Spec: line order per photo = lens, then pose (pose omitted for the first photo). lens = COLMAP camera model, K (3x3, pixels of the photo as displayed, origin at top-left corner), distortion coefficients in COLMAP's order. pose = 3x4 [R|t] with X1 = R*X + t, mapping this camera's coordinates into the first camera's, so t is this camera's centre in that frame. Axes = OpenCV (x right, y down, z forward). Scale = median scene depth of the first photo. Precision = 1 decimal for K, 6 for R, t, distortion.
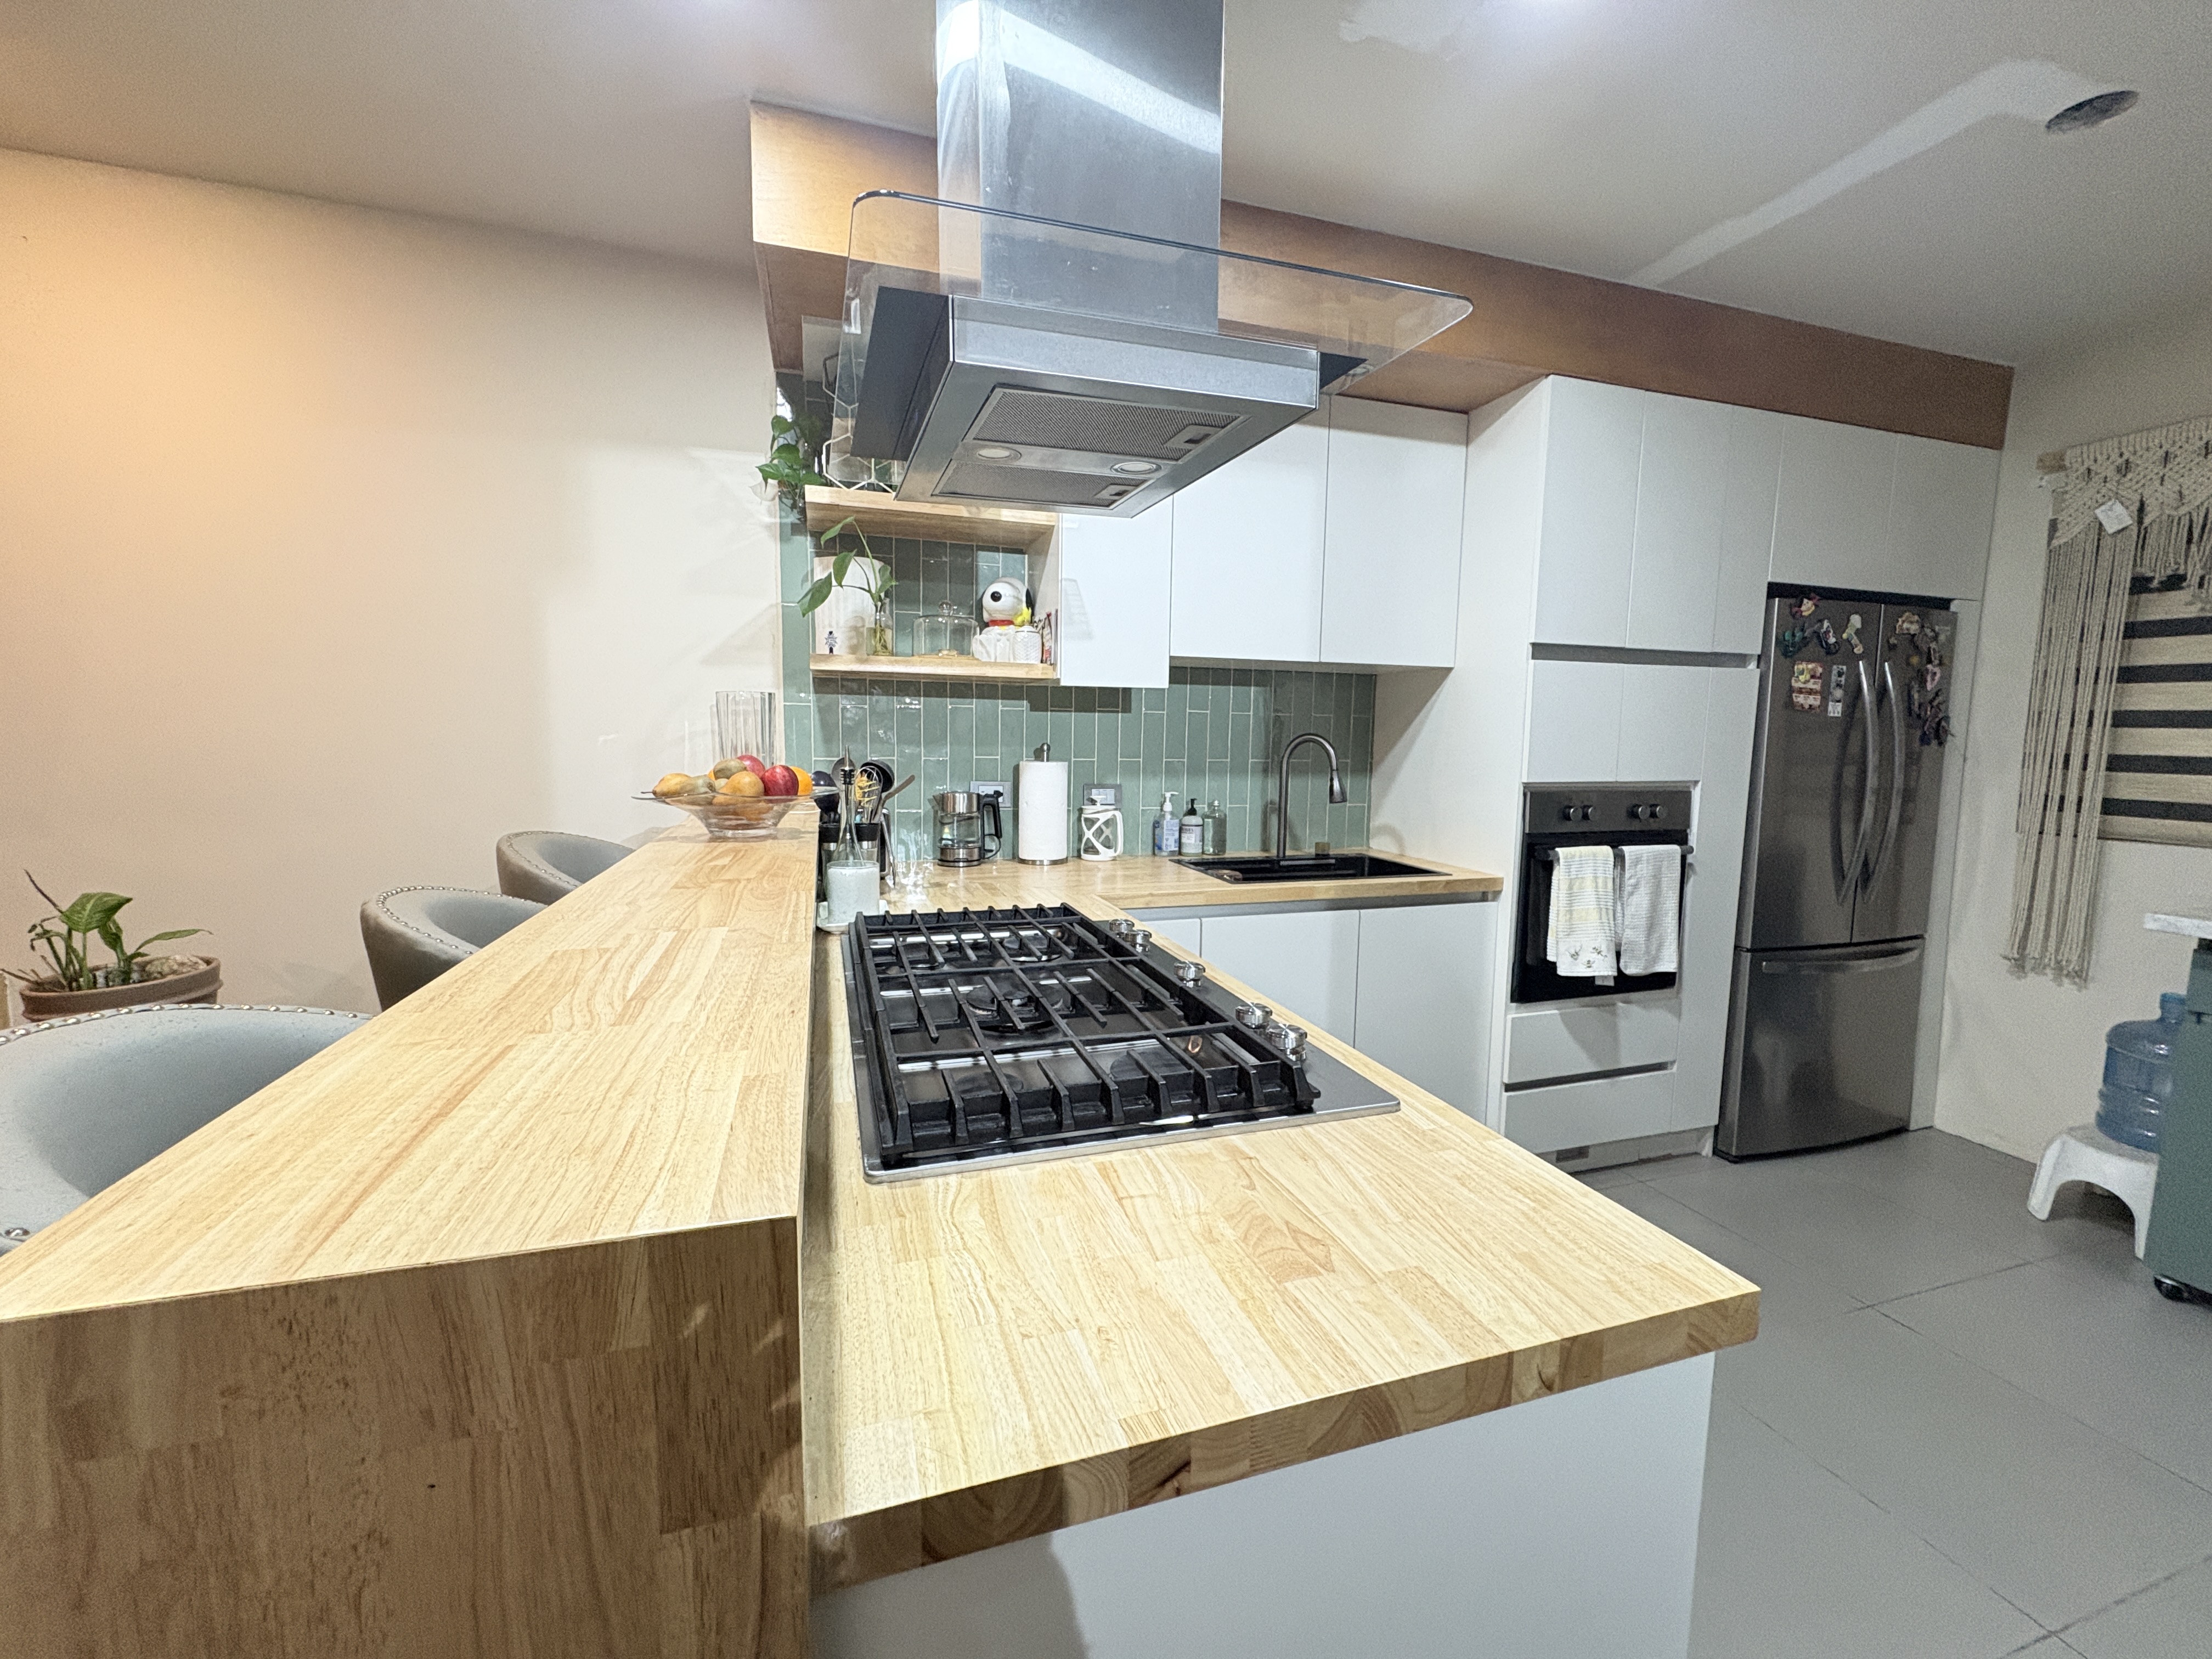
lens RADIAL K [[875.8, 0, 1106.0], [0, 875.8, 829.5], [0, 0, 1]] dist [0.000933, -0.000367]
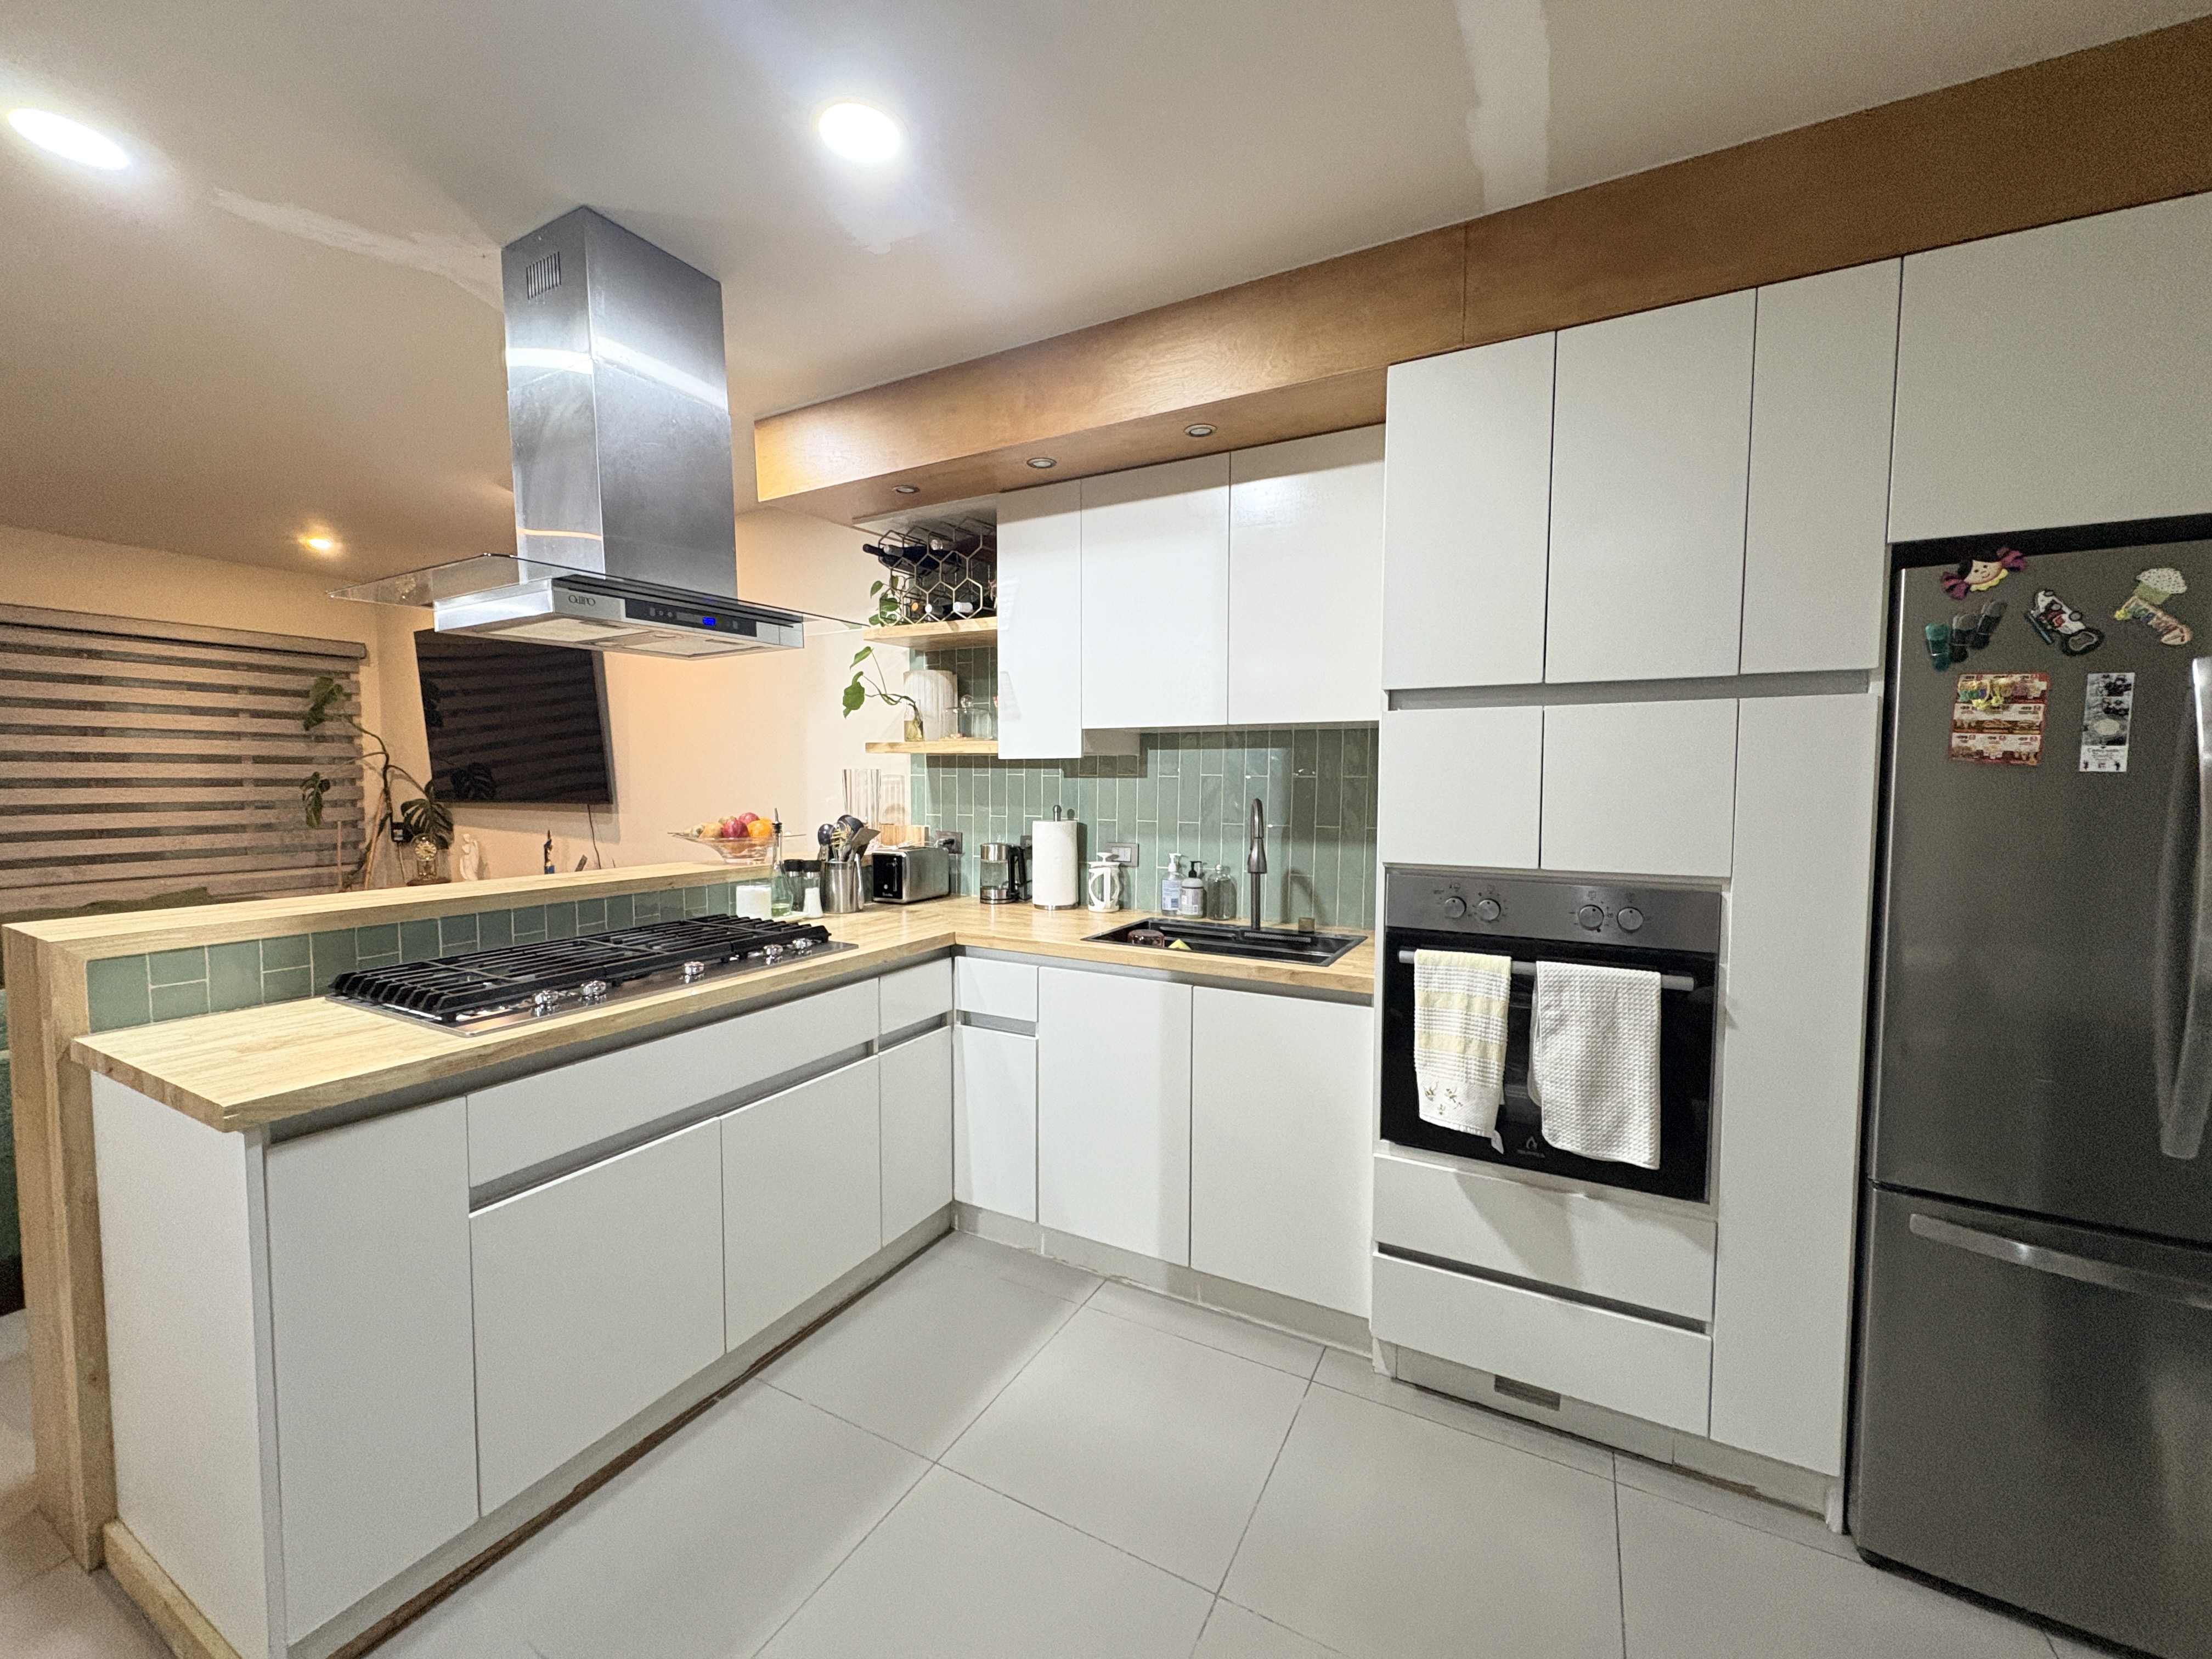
lens RADIAL K [[875.8, 0, 1106.0], [0, 875.8, 829.5], [0, 0, 1]] dist [0.000933, -0.000367]
pose [[0.694111, 0.031592, -0.719175, 0.819510], [-0.073363, 0.996939, -0.027013, -0.040506], [0.716120, 0.071511, 0.694304, 0.240000]]
